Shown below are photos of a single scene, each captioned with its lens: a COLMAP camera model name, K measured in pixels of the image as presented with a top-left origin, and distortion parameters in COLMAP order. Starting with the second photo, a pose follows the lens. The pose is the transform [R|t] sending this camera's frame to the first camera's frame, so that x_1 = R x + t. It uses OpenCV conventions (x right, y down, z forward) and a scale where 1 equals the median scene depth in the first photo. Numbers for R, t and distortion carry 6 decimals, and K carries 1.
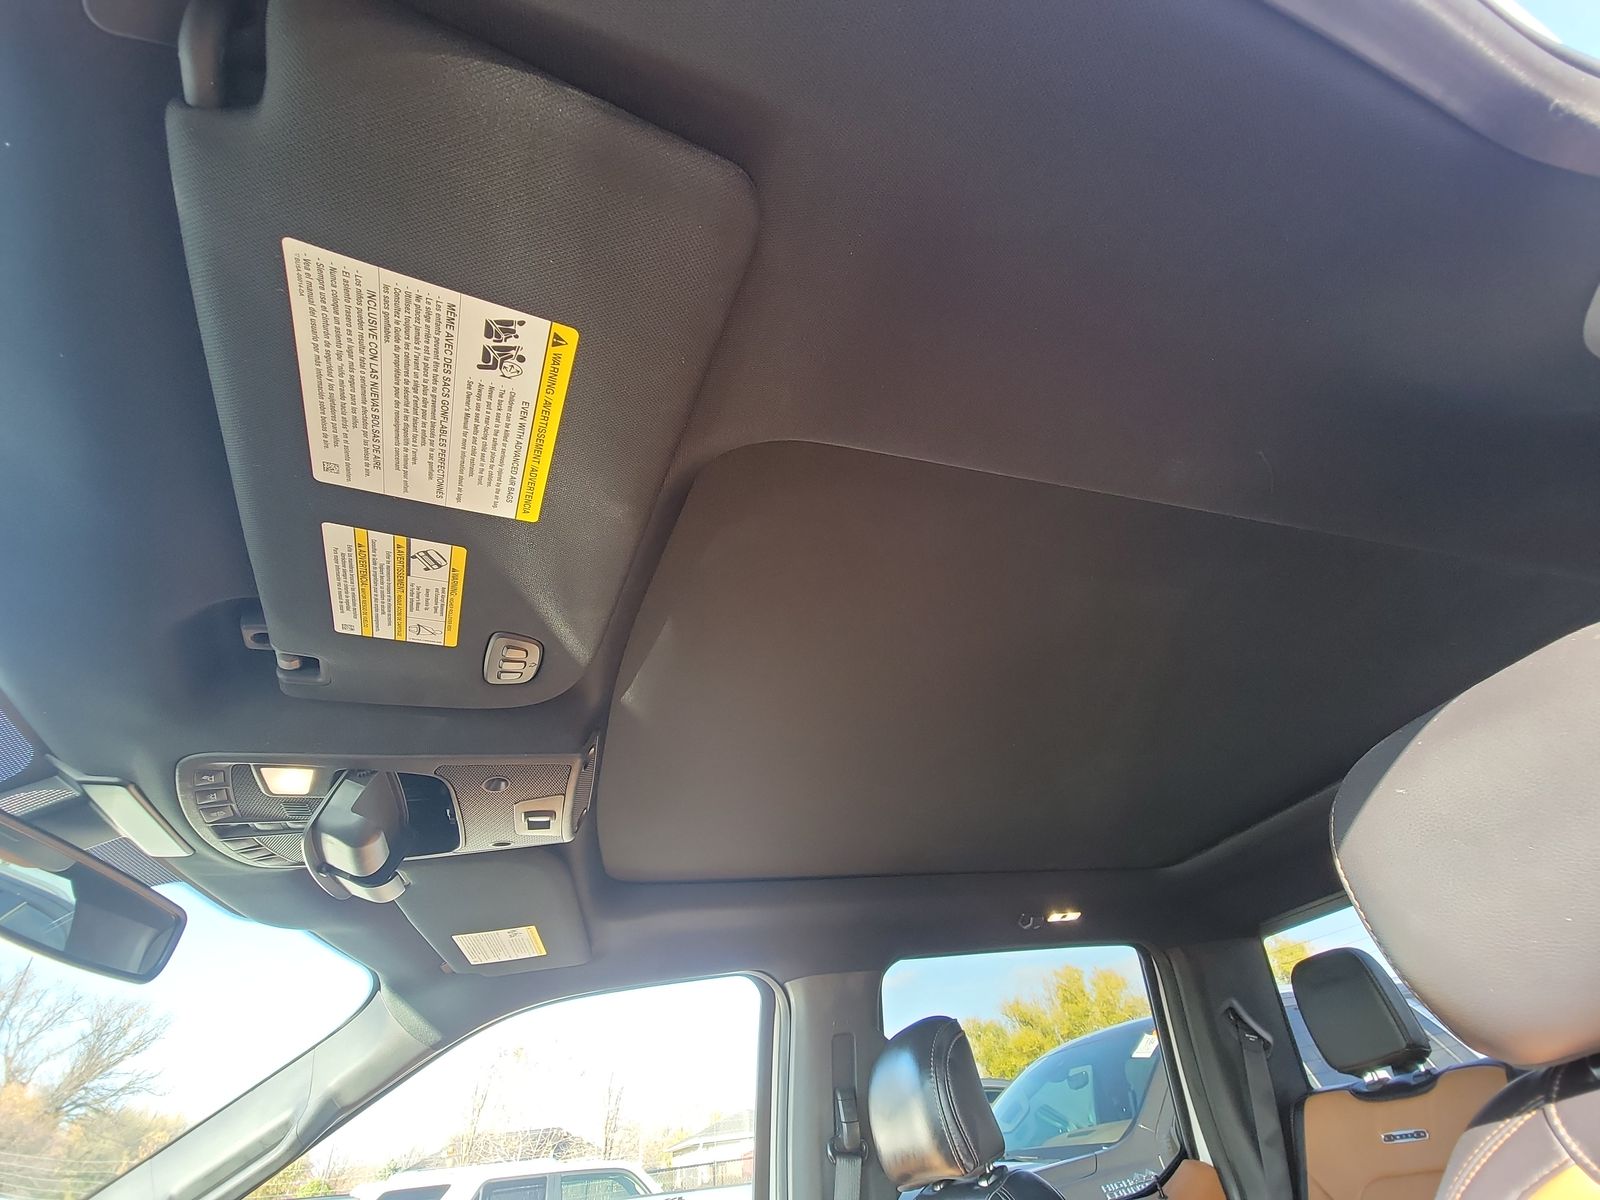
lens RADIAL K [[658.2, 0, 797.2], [0, 658.2, 606.8], [0, 0, 1]] dist [-0.013780, -0.001229]
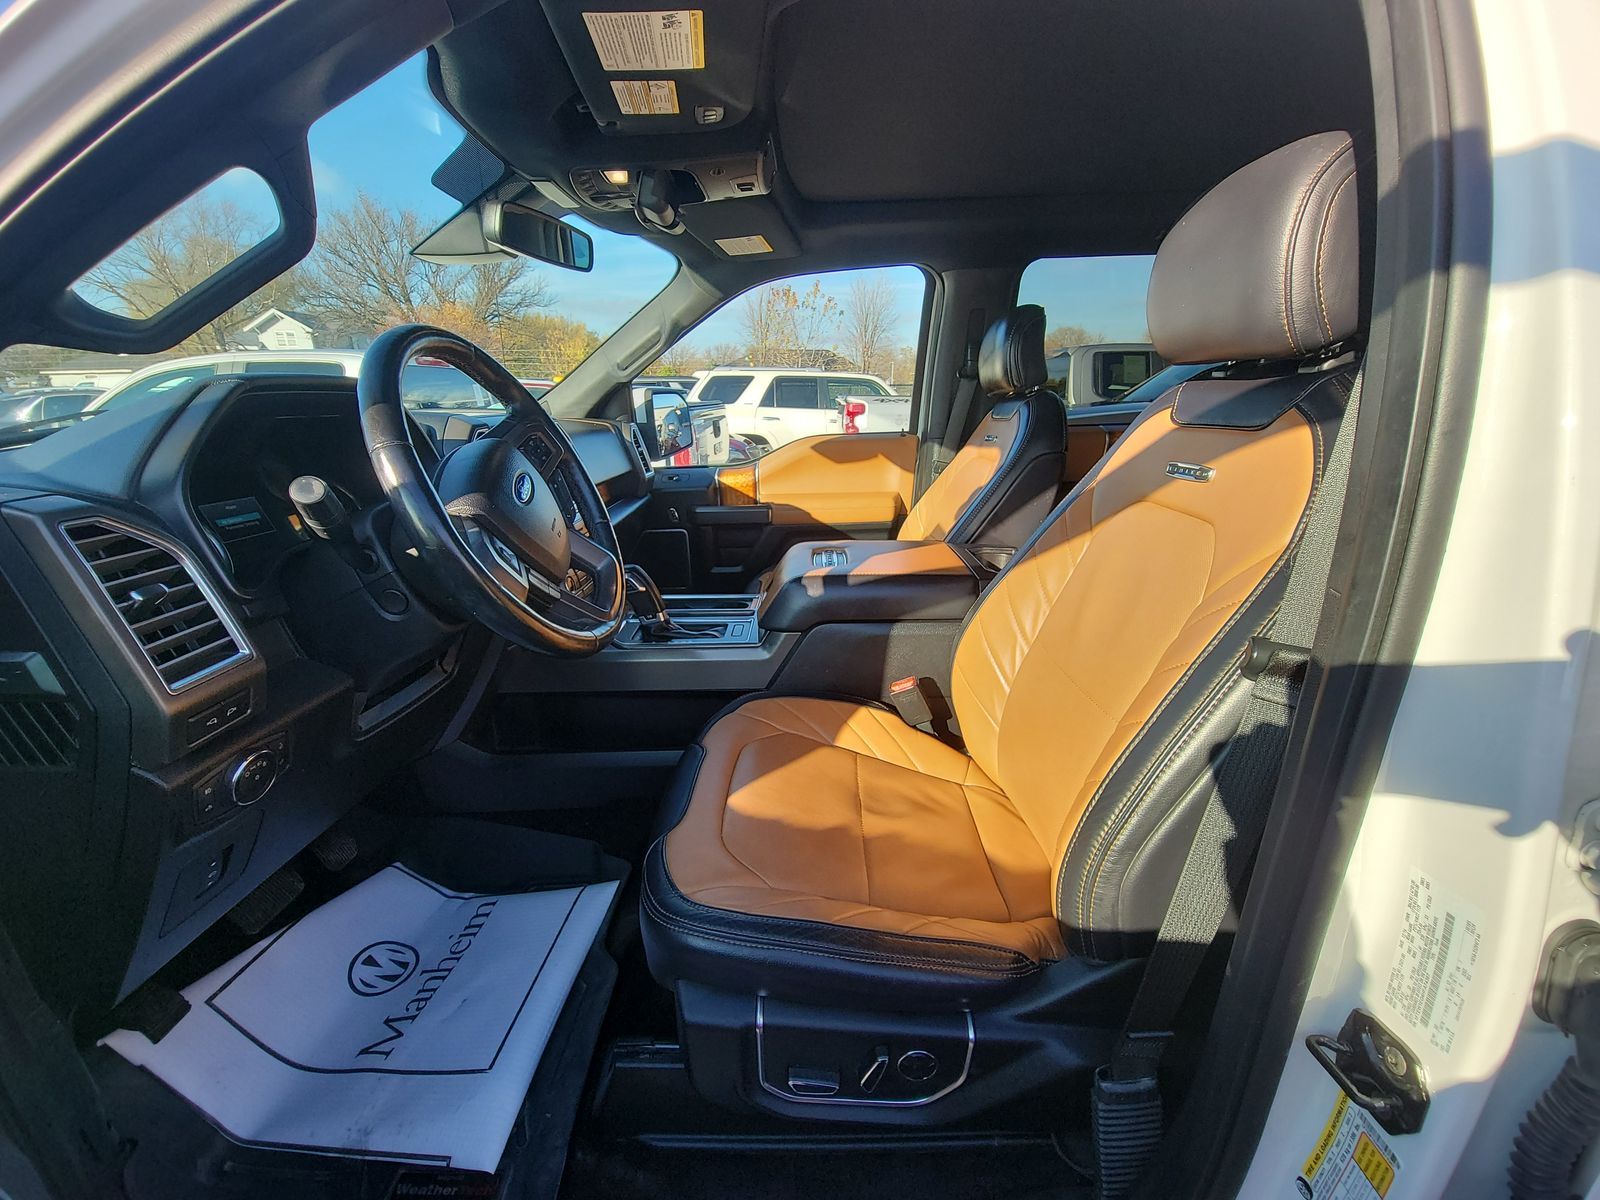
lens RADIAL K [[658.2, 0, 800.9], [0, 658.2, 588.3], [0, 0, 1]] dist [-0.013780, -0.001229]
pose [[0.944586, 0.195798, -0.263478, 0.338428], [0.119272, 0.543074, 0.831171, -0.435744], [0.305830, -0.816538, 0.489626, -0.547243]]
